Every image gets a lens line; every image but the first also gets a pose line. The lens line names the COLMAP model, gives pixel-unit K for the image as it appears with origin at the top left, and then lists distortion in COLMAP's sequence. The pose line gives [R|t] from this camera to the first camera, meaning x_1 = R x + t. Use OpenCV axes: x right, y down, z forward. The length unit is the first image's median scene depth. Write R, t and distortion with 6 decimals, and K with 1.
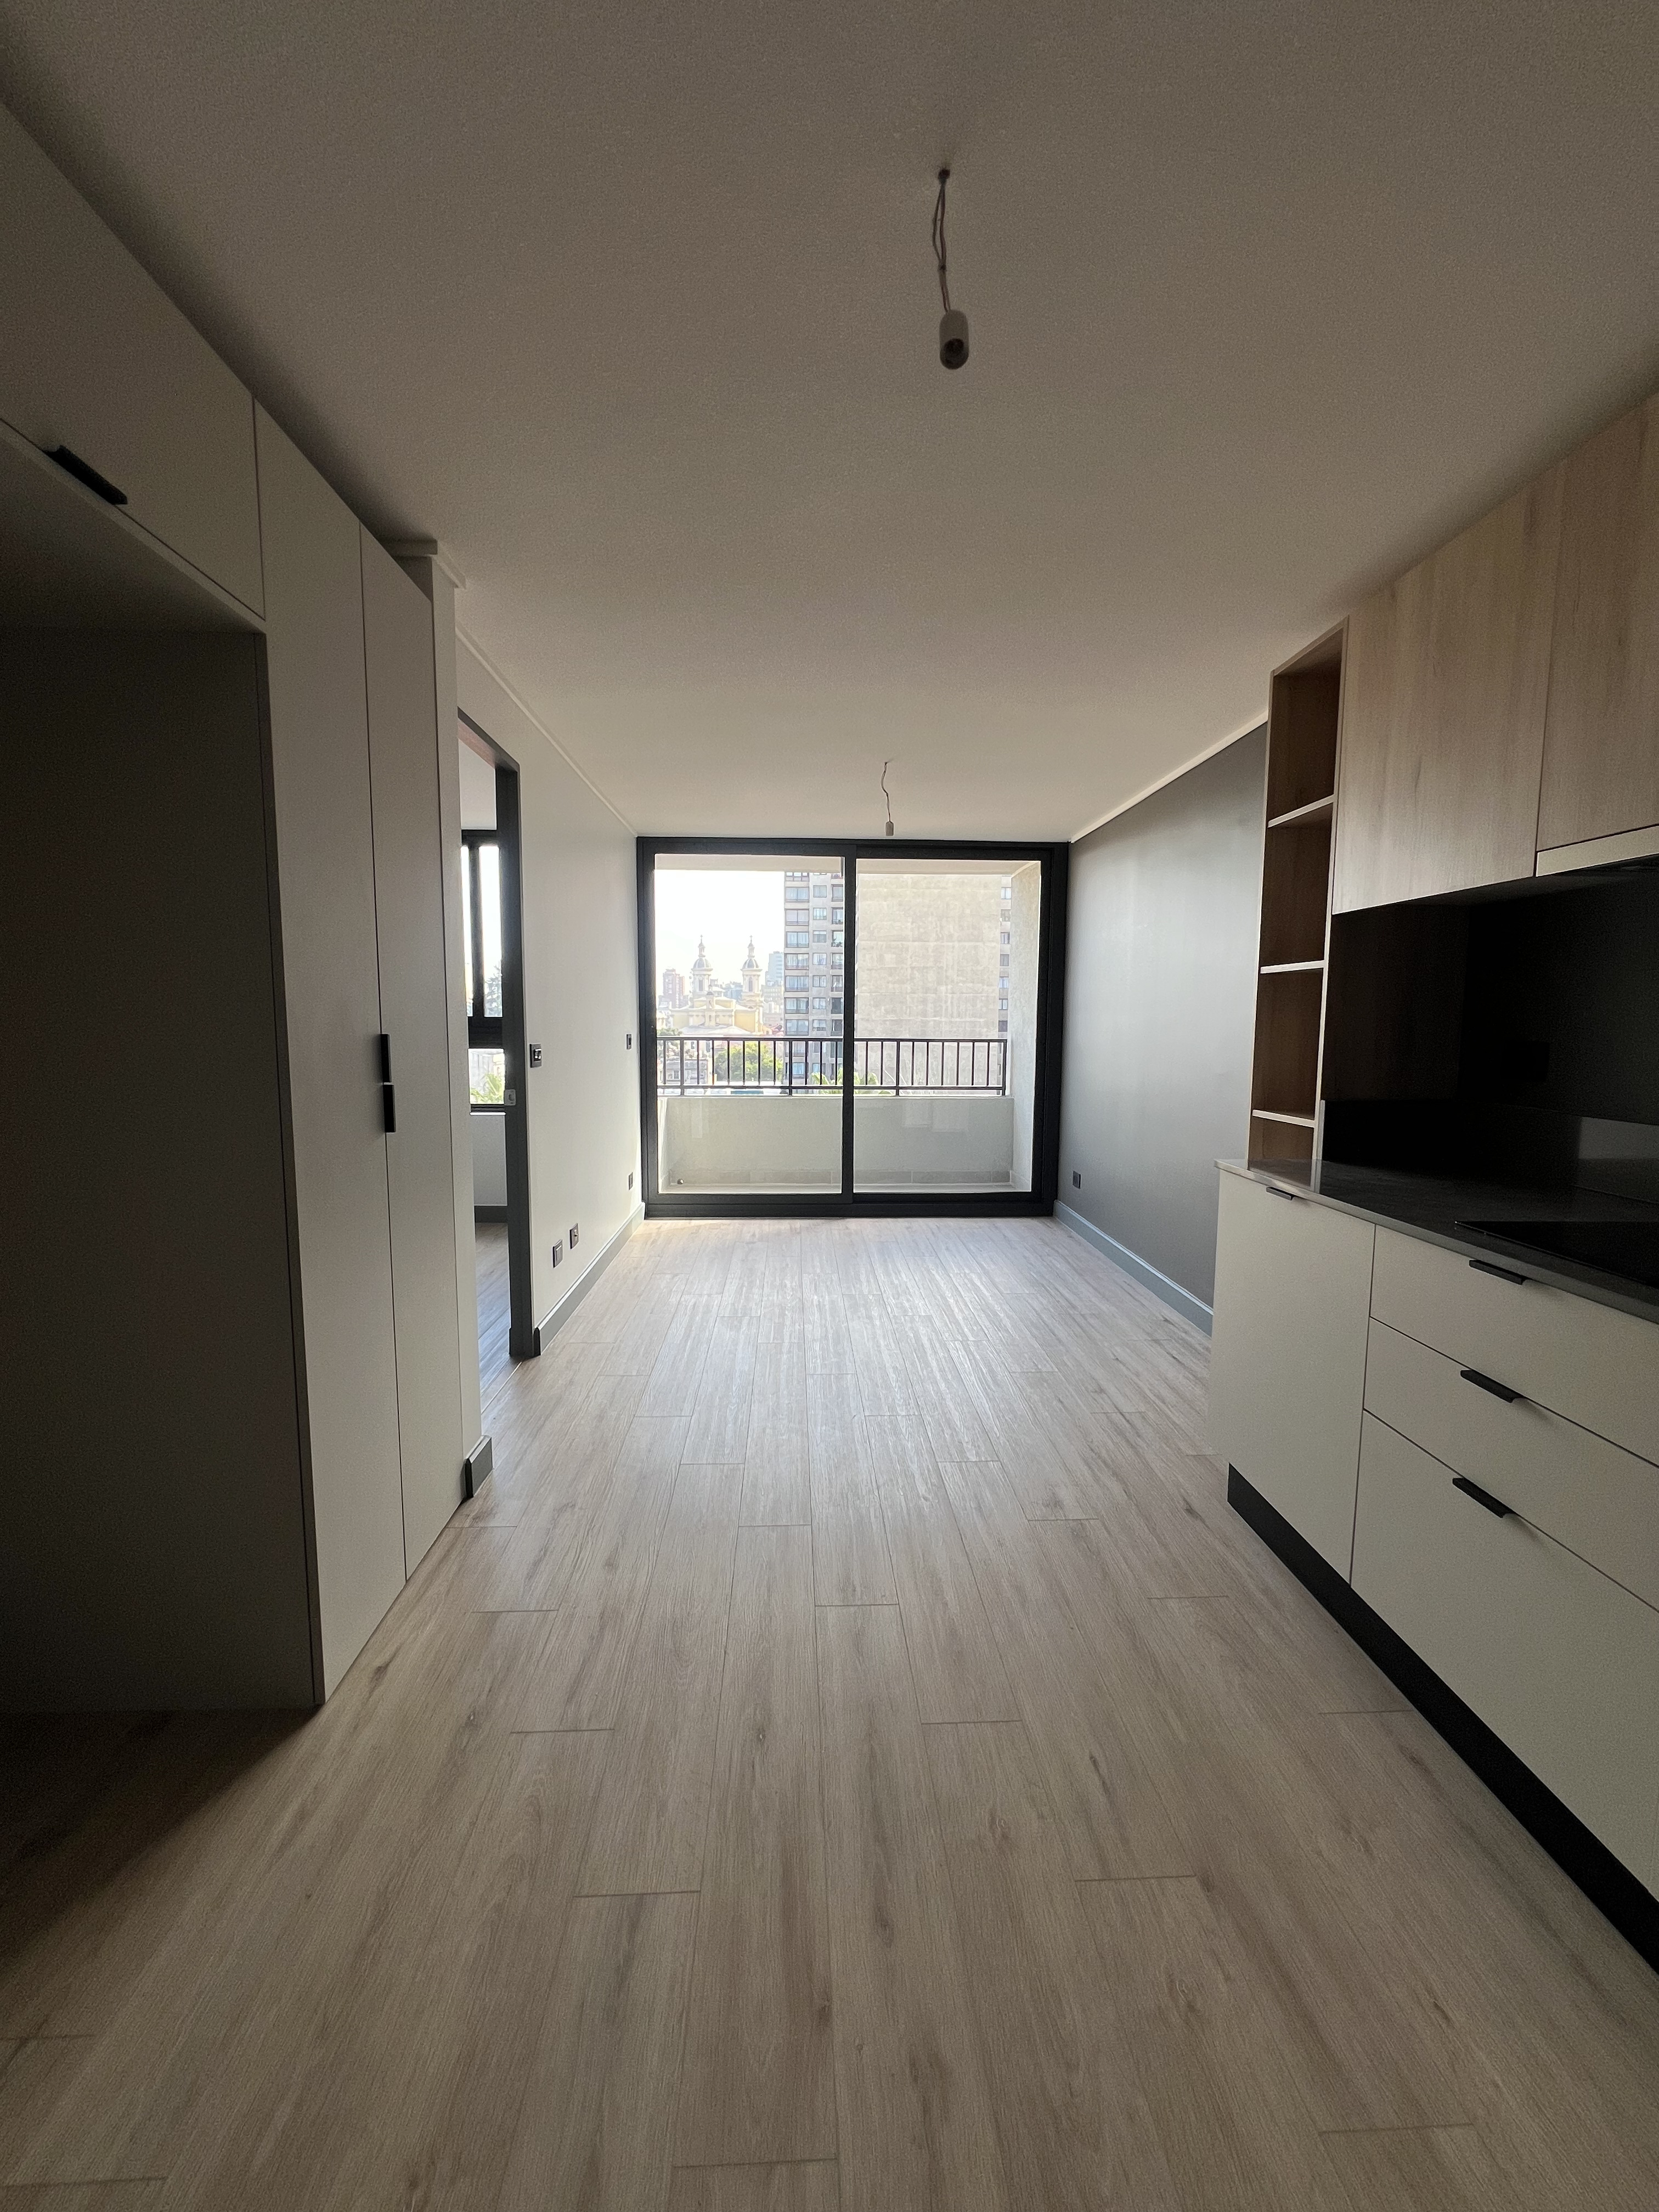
lens RADIAL K [[893.6, 0, 834.5], [0, 893.6, 1102.5], [0, 0, 1]] dist [0.002053, -0.000052]
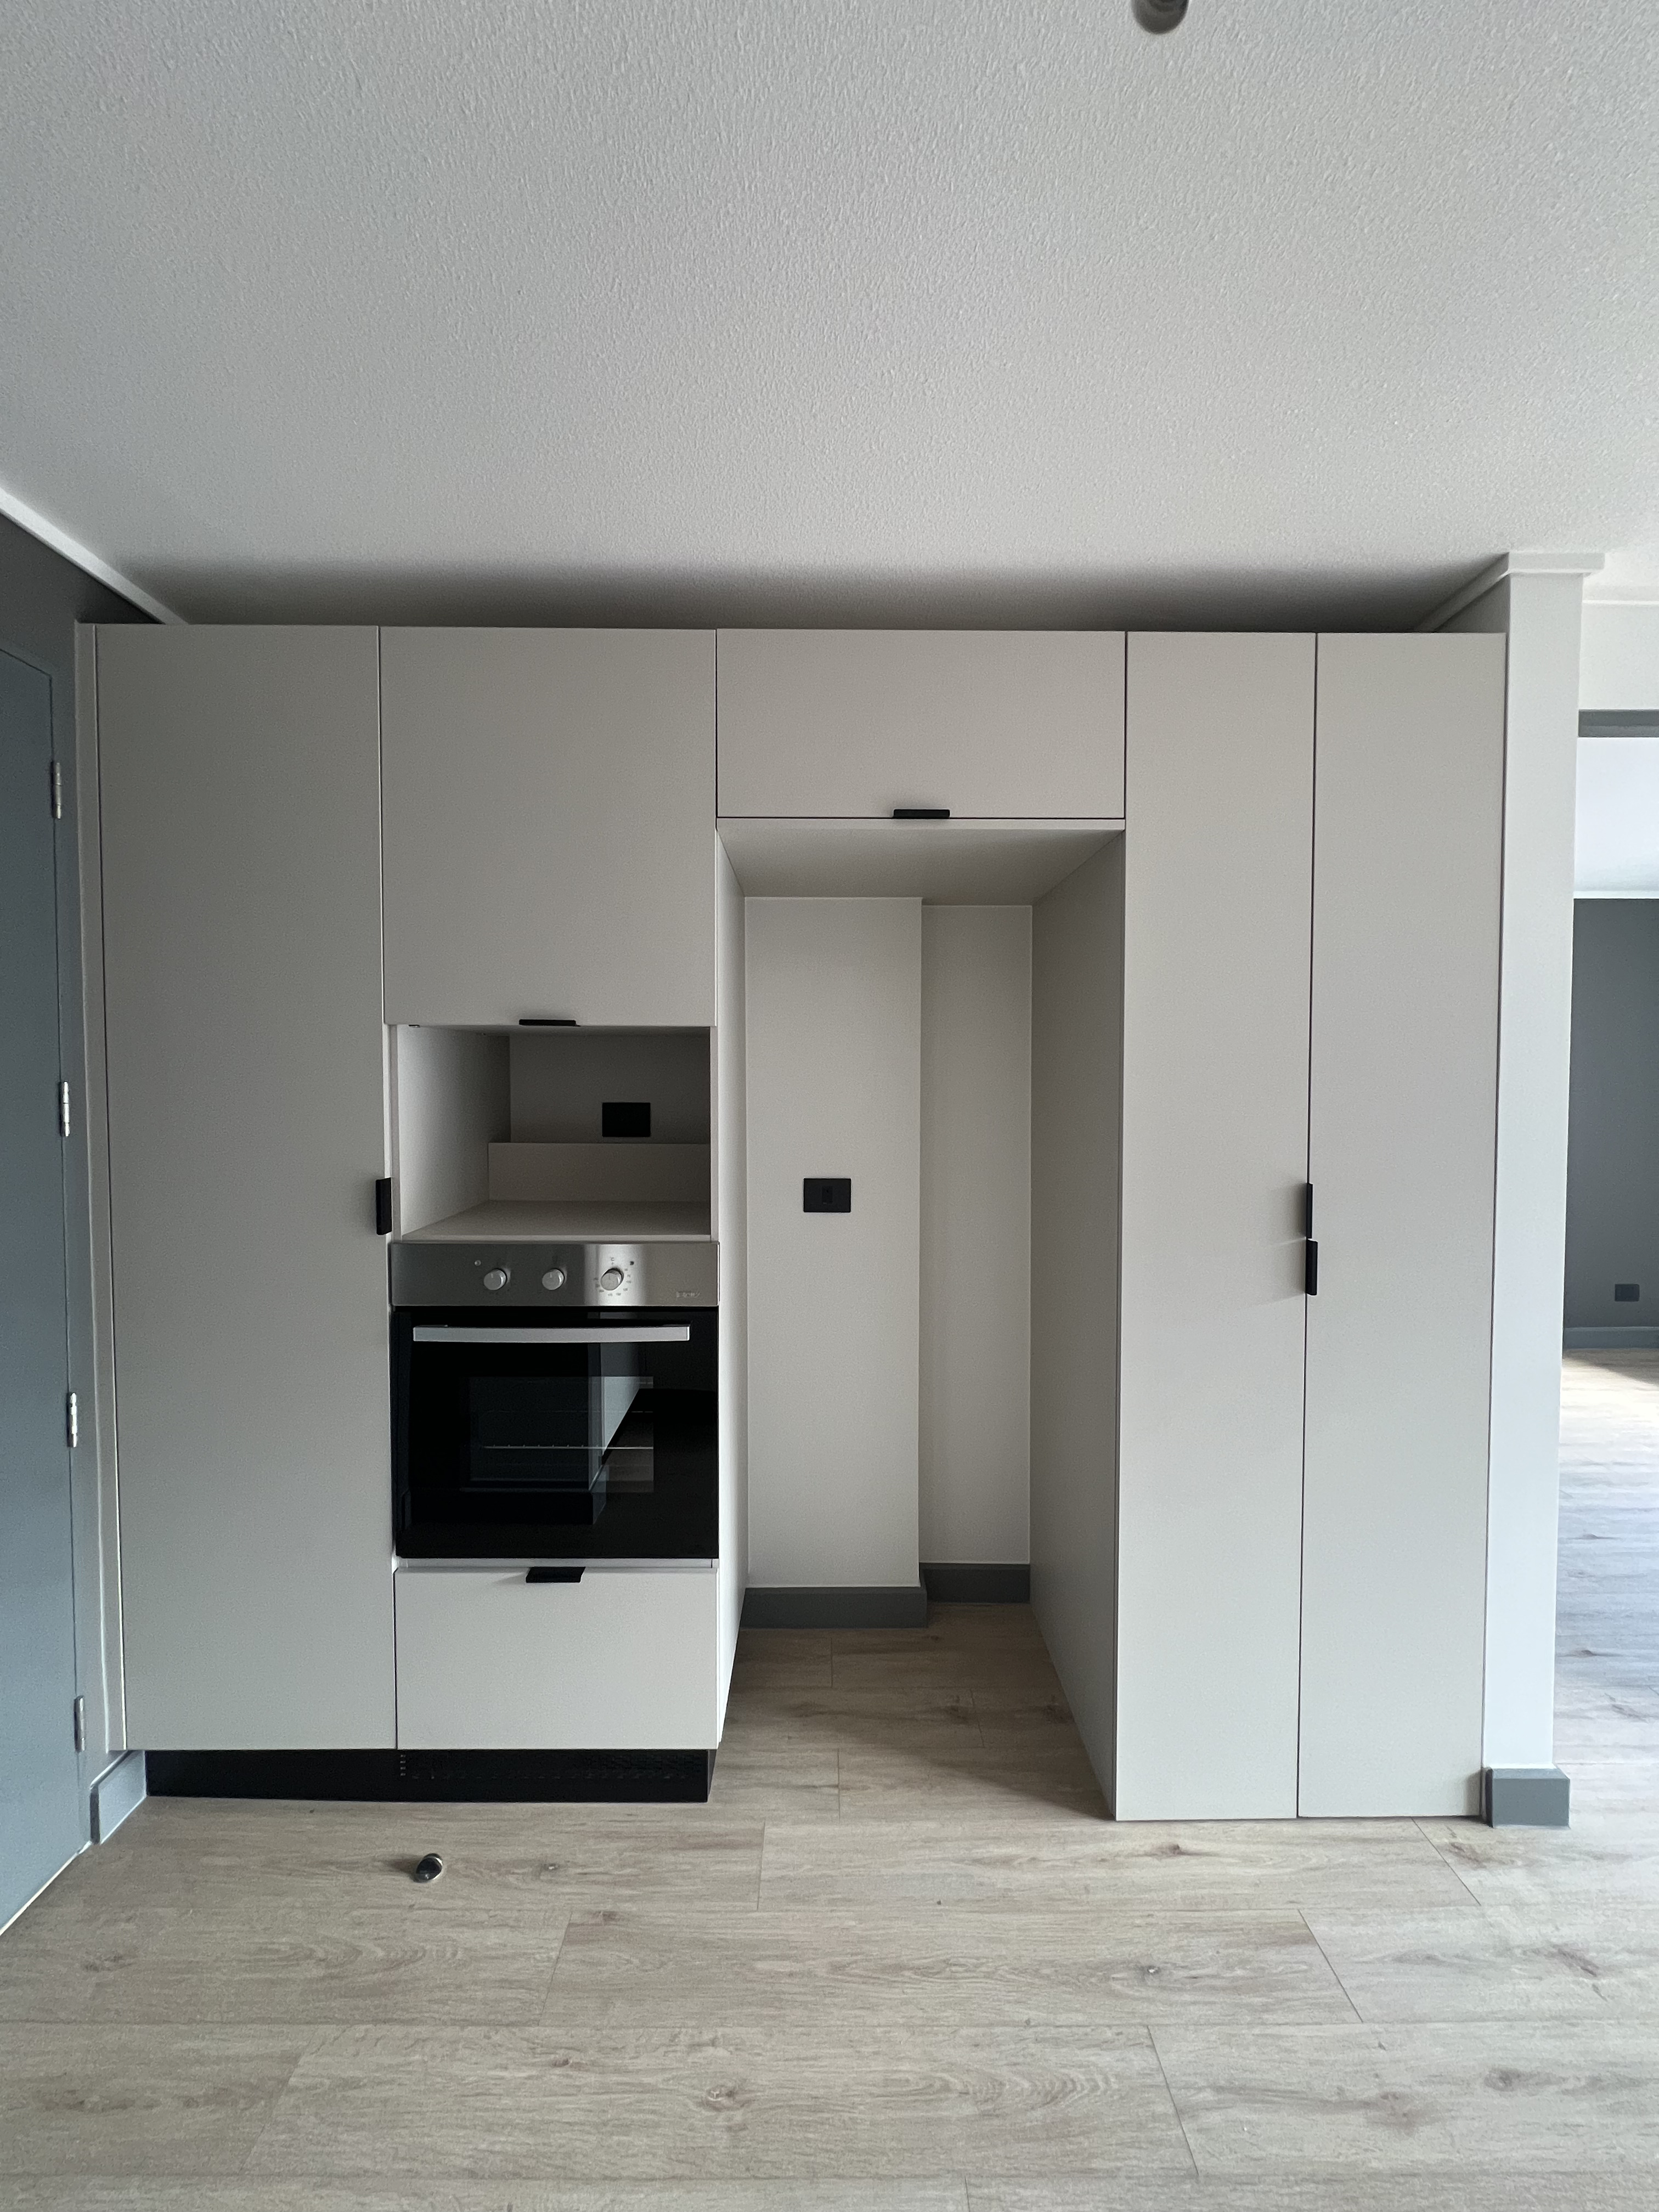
lens RADIAL K [[893.6, 0, 839.4], [0, 893.6, 1105.3], [0, 0, 1]] dist [0.002053, -0.000052]
pose [[-0.051748, 0.022134, -0.998415, 0.517493], [-0.089075, 0.995667, 0.026690, -0.172574], [0.994680, 0.090315, -0.049552, 0.723016]]
